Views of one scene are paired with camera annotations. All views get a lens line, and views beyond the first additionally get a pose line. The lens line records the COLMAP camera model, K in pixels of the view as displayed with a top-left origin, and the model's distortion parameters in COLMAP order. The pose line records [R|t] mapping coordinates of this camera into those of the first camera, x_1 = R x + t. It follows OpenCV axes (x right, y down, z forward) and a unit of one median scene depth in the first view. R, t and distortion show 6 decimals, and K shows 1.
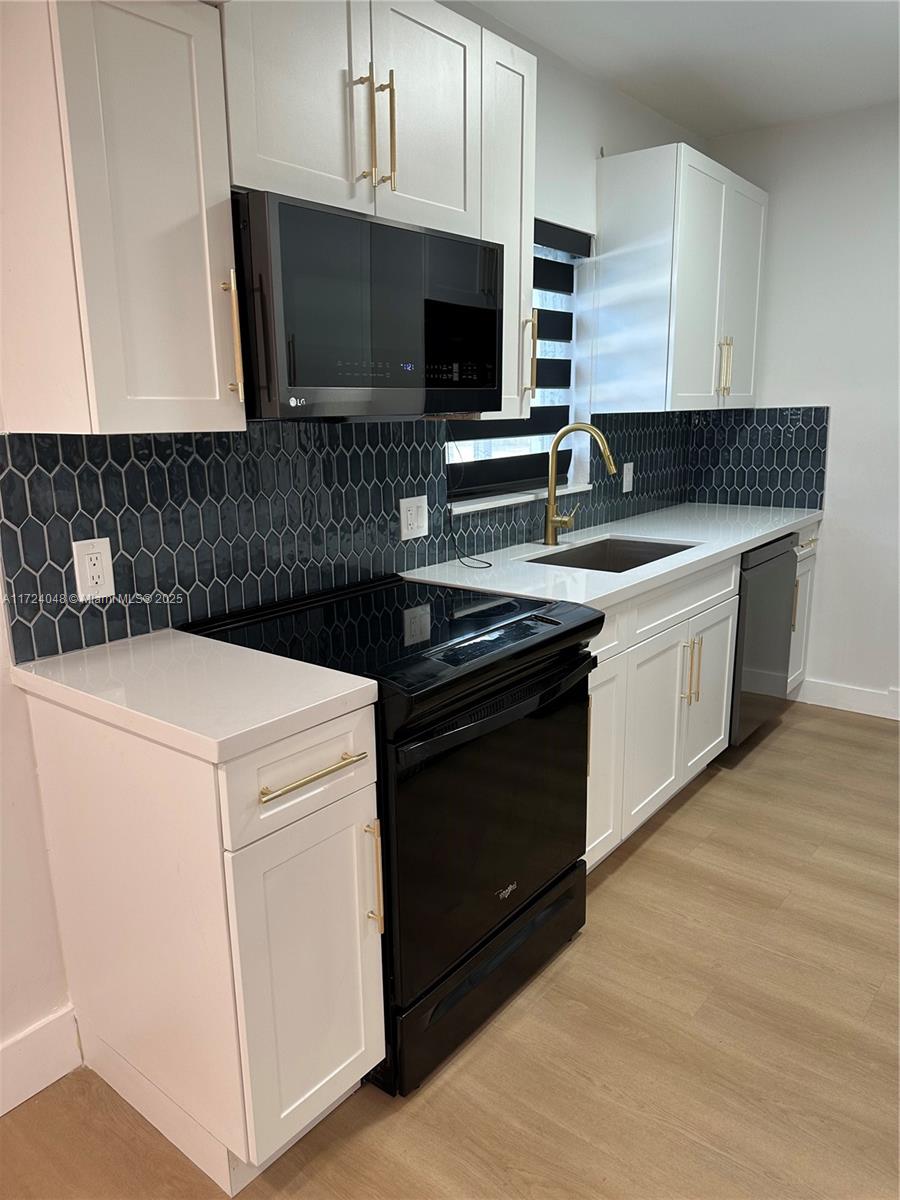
lens RADIAL K [[858.3, 0, 450.0], [0, 858.3, 600.0], [0, 0, 1]] dist [0.036138, -0.025920]
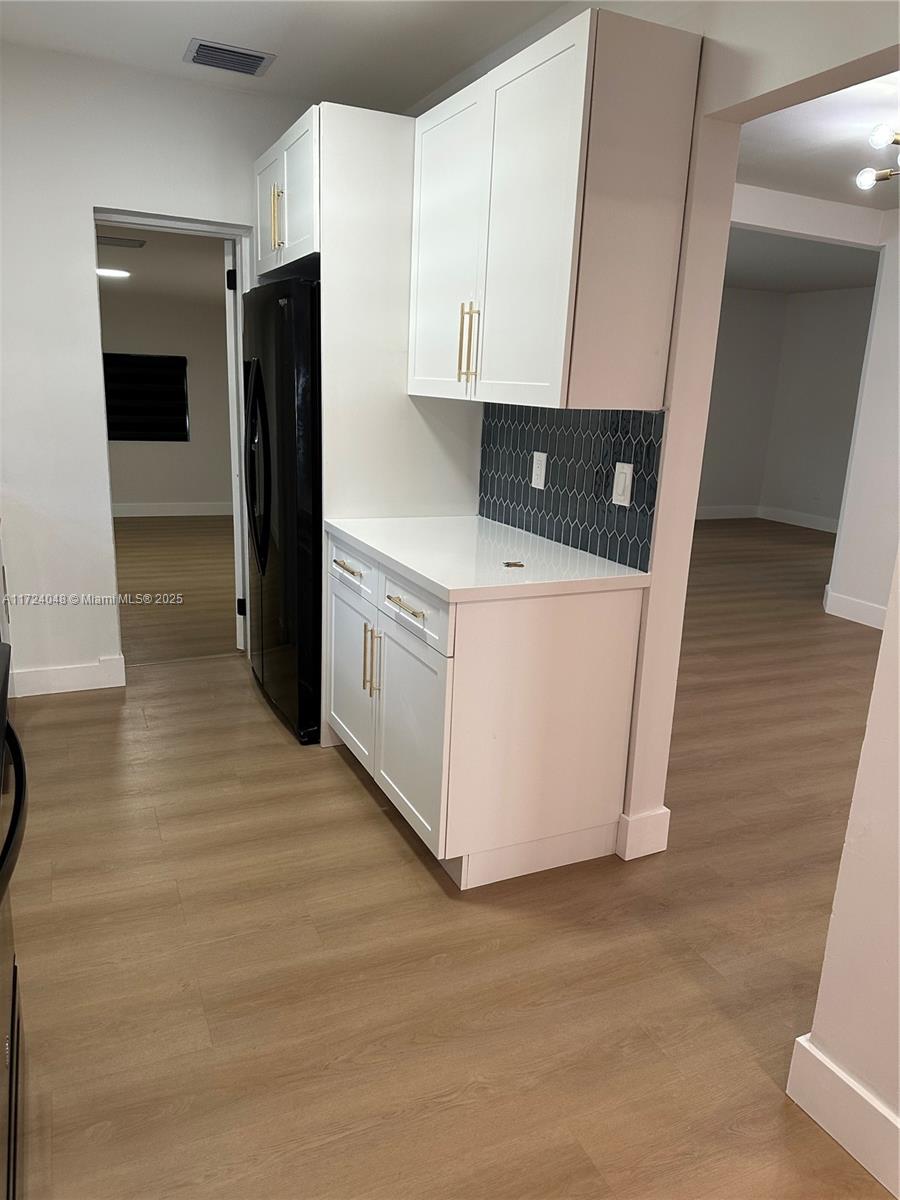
lens RADIAL K [[858.3, 0, 450.0], [0, 858.3, 600.0], [0, 0, 1]] dist [0.036138, -0.025920]
pose [[0.451113, -0.186584, 0.872745, -0.306806], [0.147685, 0.980026, 0.133182, -0.068571], [-0.880163, 0.068811, 0.469658, 0.291278]]
